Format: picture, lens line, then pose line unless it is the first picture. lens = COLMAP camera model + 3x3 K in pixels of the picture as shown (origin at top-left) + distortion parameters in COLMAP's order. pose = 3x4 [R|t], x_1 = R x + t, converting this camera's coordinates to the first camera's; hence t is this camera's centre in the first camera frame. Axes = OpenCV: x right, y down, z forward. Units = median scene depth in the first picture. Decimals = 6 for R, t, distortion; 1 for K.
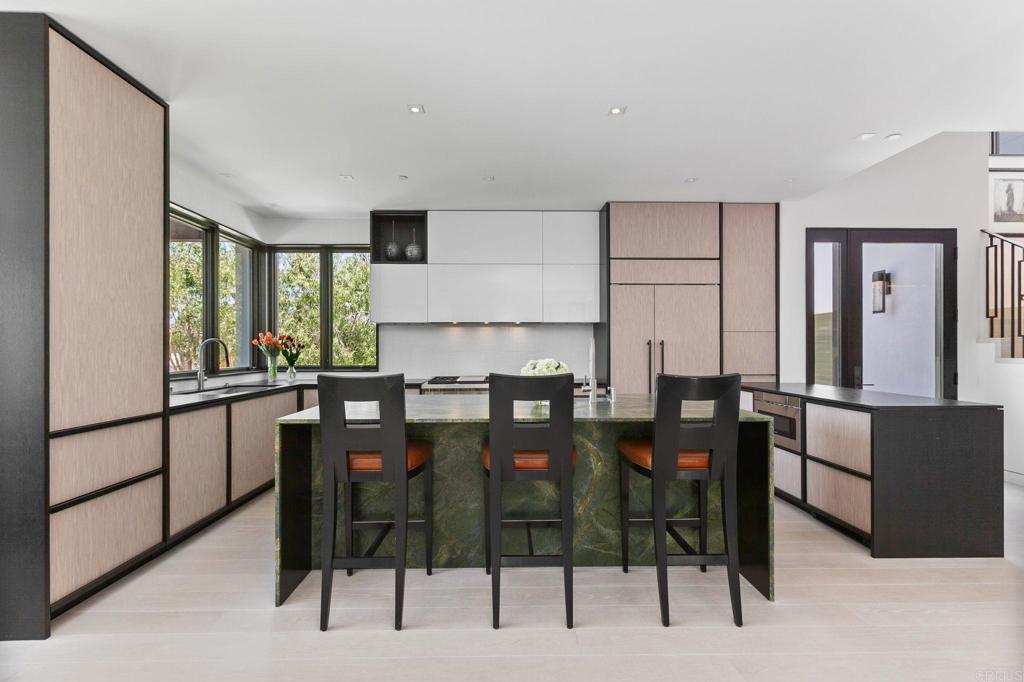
lens RADIAL K [[463.3, 0, 507.0], [0, 463.3, 348.2], [0, 0, 1]] dist [-0.000218, -0.000043]
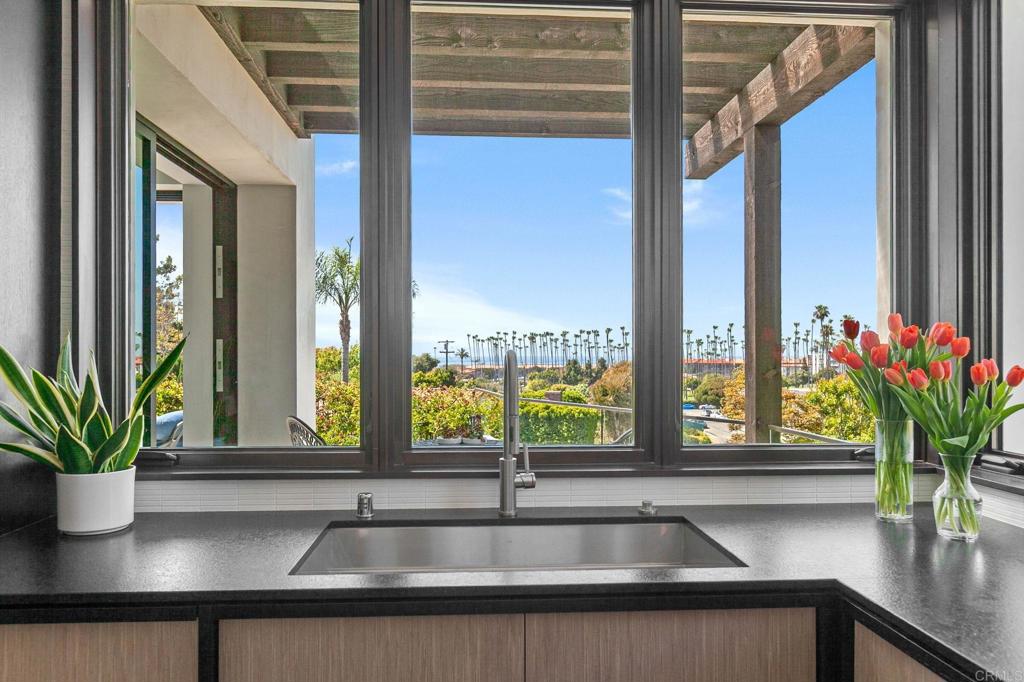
lens RADIAL K [[718.1, 0, 508.9], [0, 718.1, 346.5], [0, 0, 1]] dist [-0.000007, 0.000137]
pose [[0.039619, -0.007888, -0.999184, -0.149002], [0.001959, 0.999968, -0.007817, -0.015307], [0.999213, -0.001648, 0.039633, 0.797430]]
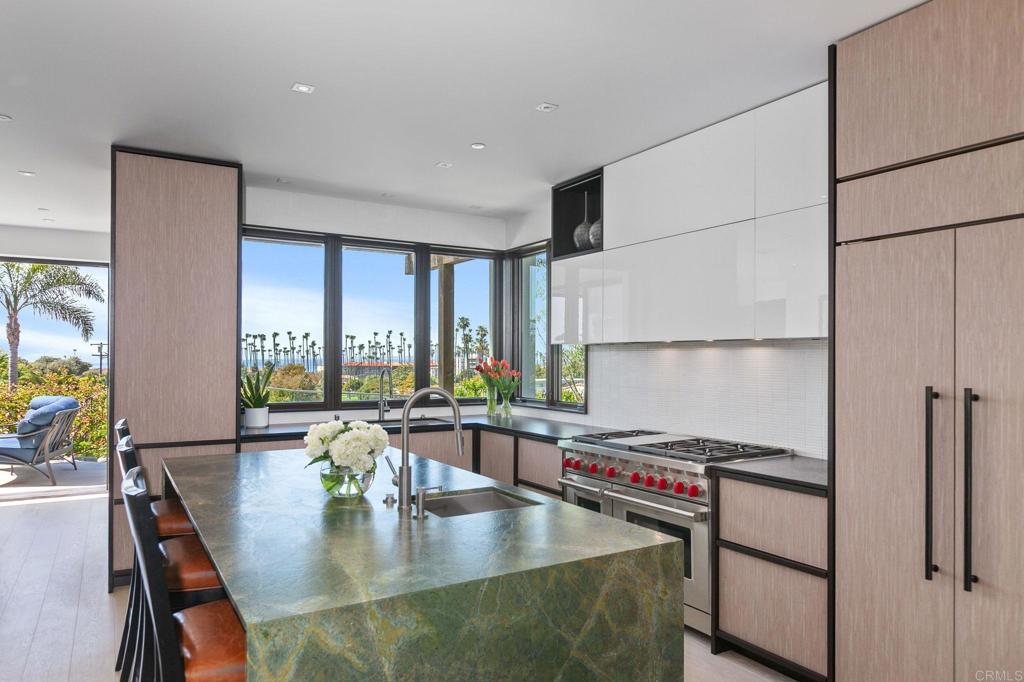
lens RADIAL K [[663.4, 0, 510.6], [0, 663.4, 353.2], [0, 0, 1]] dist [-0.003309, -0.001538]
pose [[0.498346, -0.002169, -0.866976, 0.554828], [-0.002175, 0.999991, -0.003752, -0.037568], [0.866976, 0.003755, 0.498336, 0.437698]]
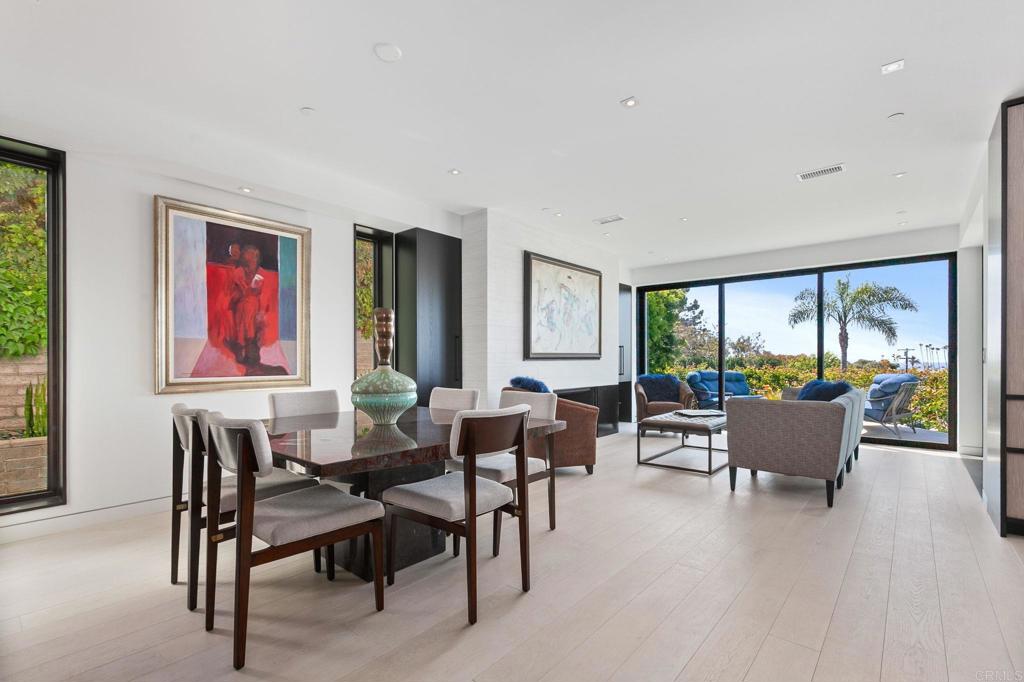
lens RADIAL K [[464.0, 0, 511.1], [0, 464.0, 362.0], [0, 0, 1]] dist [0.000310, 0.000118]
pose [[-0.670298, 0.004124, -0.742080, 0.458469], [0.003878, 0.999990, 0.002054, 0.030802], [0.742082, -0.001501, -0.670308, 0.347475]]
